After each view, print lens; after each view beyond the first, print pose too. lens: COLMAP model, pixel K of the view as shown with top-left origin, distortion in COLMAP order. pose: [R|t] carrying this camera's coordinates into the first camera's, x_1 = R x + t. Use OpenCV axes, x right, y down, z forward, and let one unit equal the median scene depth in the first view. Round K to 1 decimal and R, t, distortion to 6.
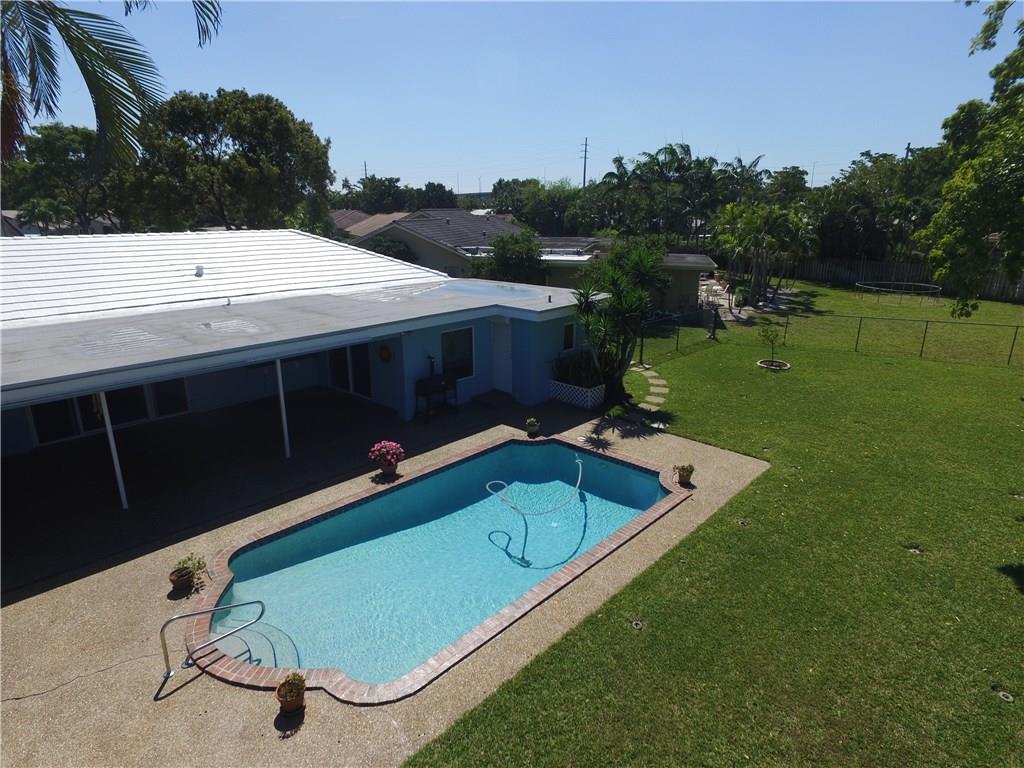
lens RADIAL K [[595.6, 0, 512.0], [0, 595.6, 384.0], [0, 0, 1]] dist [-0.003545, 0.000939]
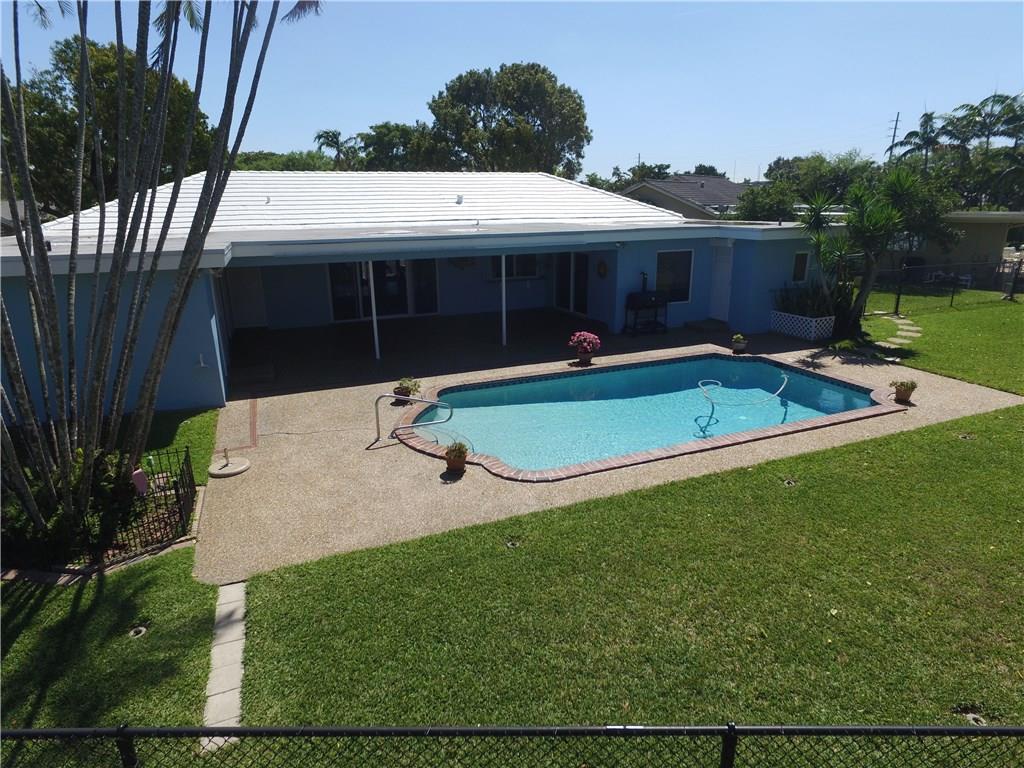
lens RADIAL K [[595.6, 0, 512.0], [0, 595.6, 384.0], [0, 0, 1]] dist [-0.003545, 0.000939]
pose [[0.908839, 0.109995, -0.402384, 0.093848], [-0.107434, 0.993789, 0.029008, 0.144489], [0.403075, 0.016866, 0.915011, -0.033894]]
